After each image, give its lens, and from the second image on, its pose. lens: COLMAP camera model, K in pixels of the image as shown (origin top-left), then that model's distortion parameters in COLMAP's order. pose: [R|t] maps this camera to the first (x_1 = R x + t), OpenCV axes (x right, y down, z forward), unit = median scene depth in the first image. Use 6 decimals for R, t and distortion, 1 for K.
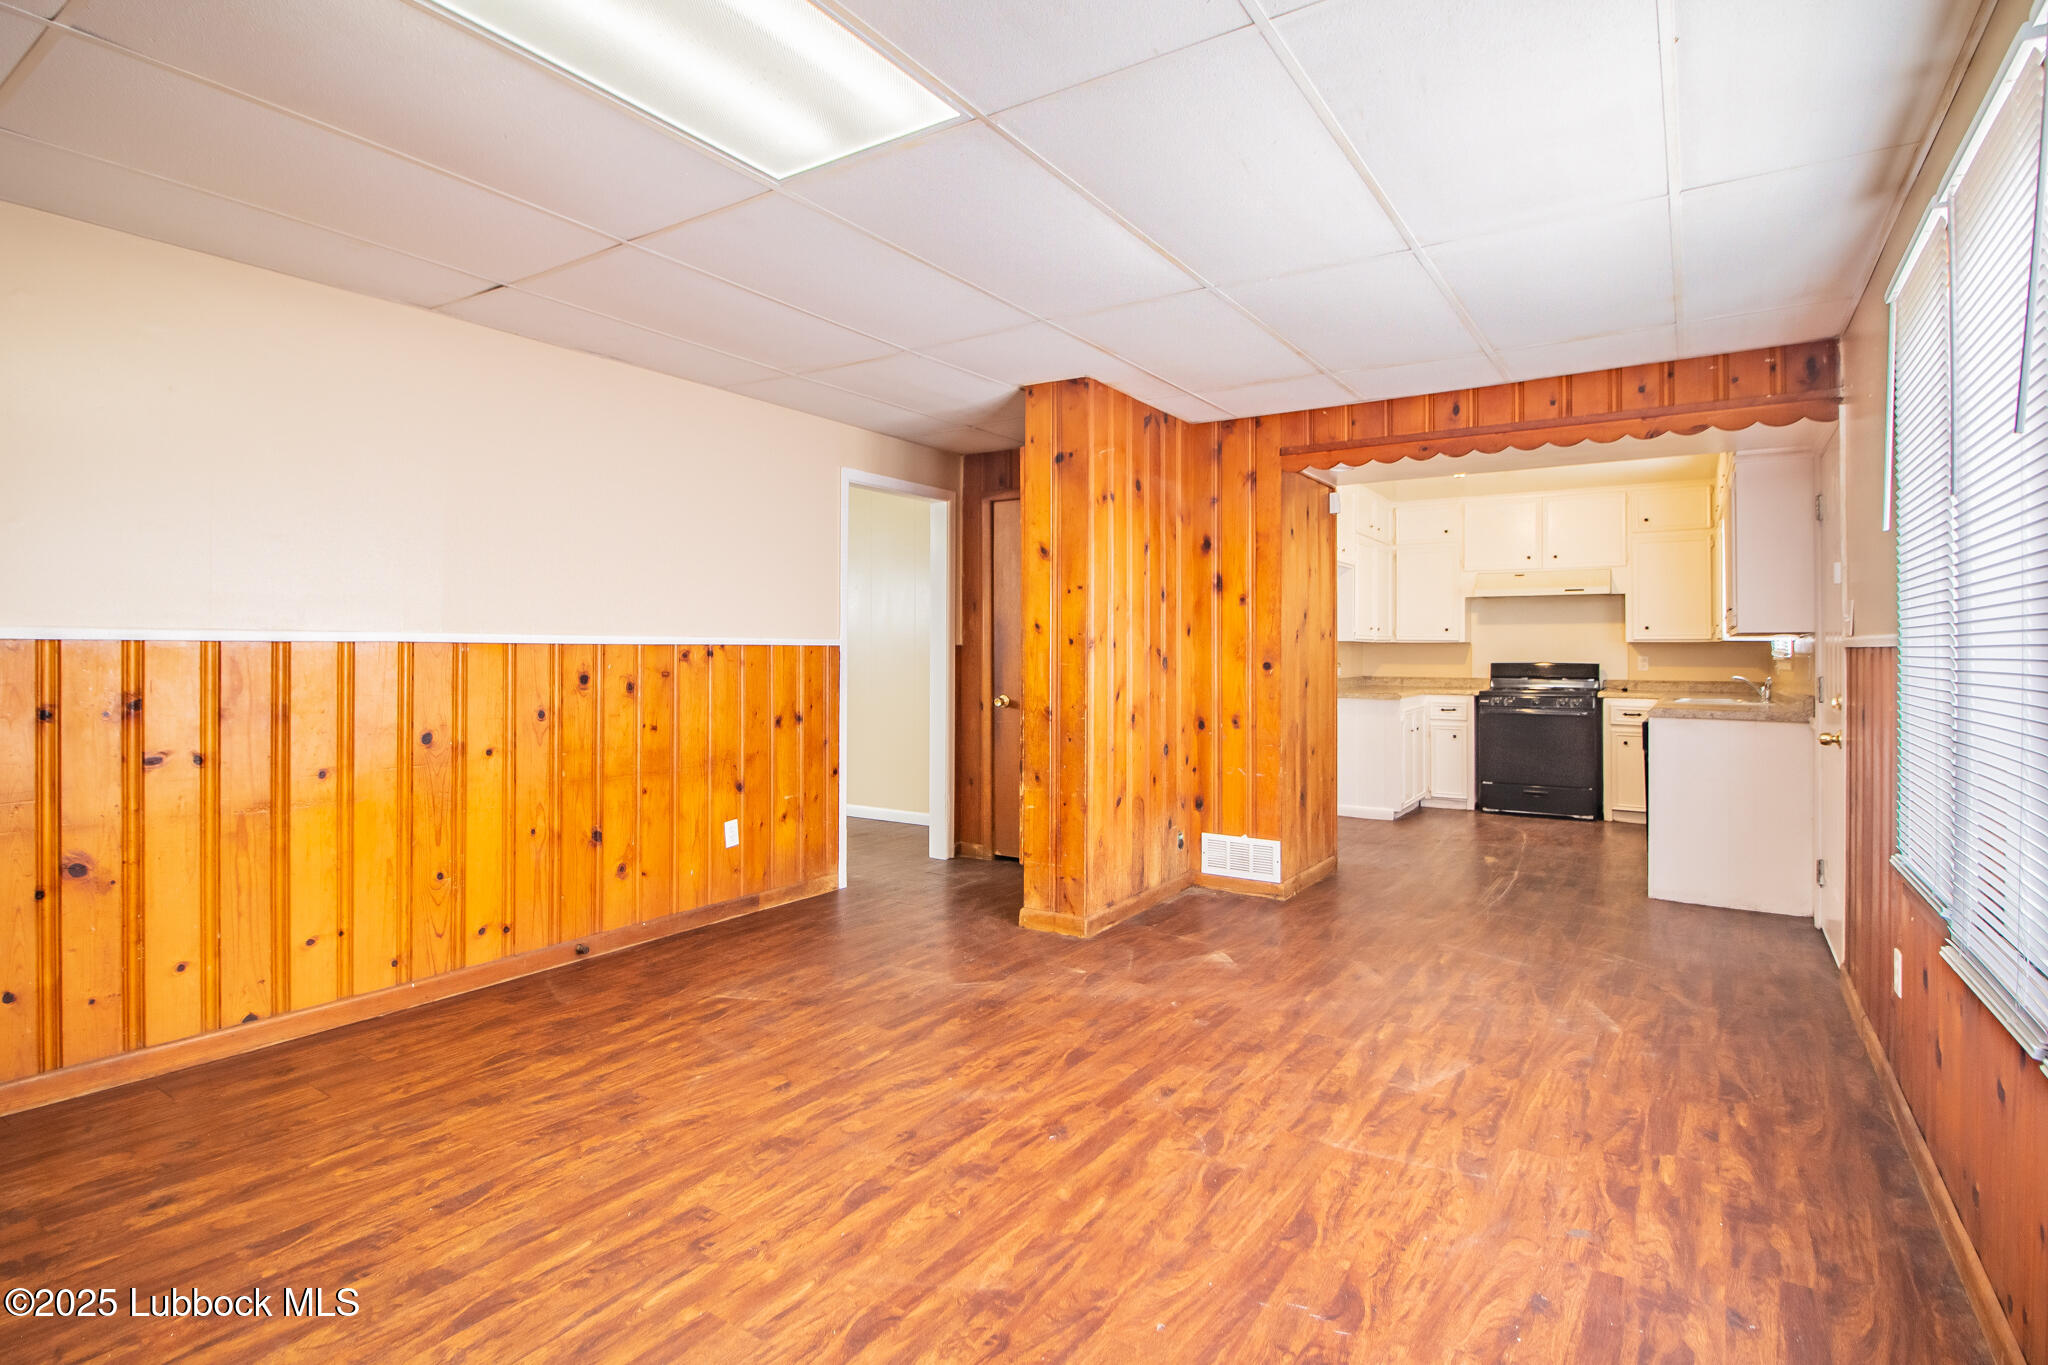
lens RADIAL K [[1014.0, 0, 968.3], [0, 1014.0, 643.2], [0, 0, 1]] dist [-0.009916, -0.006437]
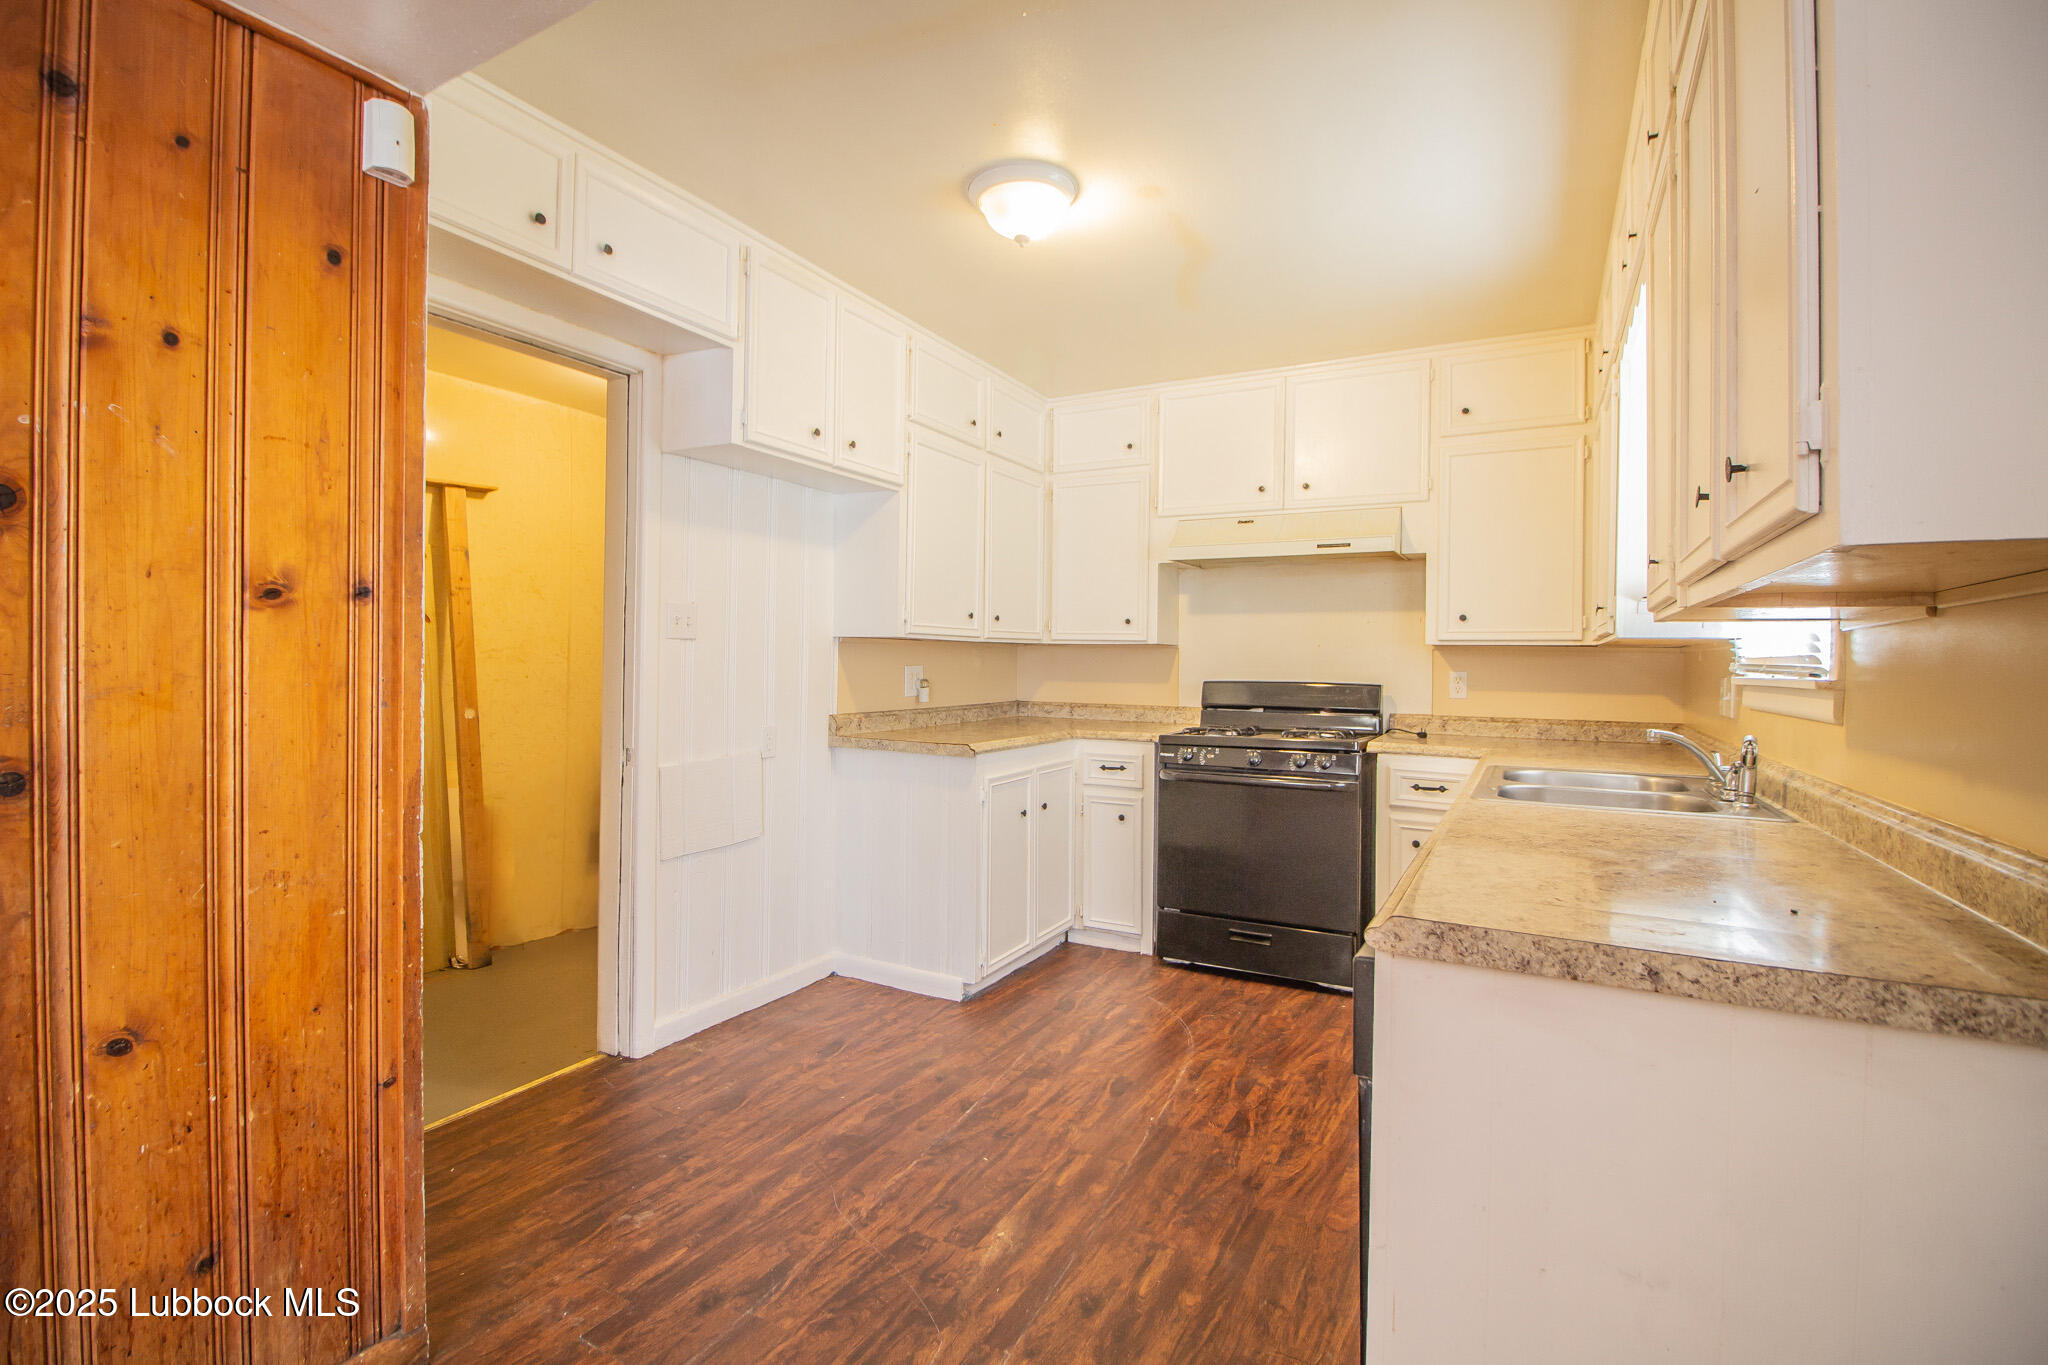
lens RADIAL K [[960.8, 0, 979.1], [0, 960.8, 663.7], [0, 0, 1]] dist [-0.000344, -0.000142]
pose [[0.995859, 0.007806, 0.090580, 0.361114], [-0.008946, 0.999886, 0.012184, 0.004596], [-0.090474, -0.012944, 0.995815, 0.502806]]
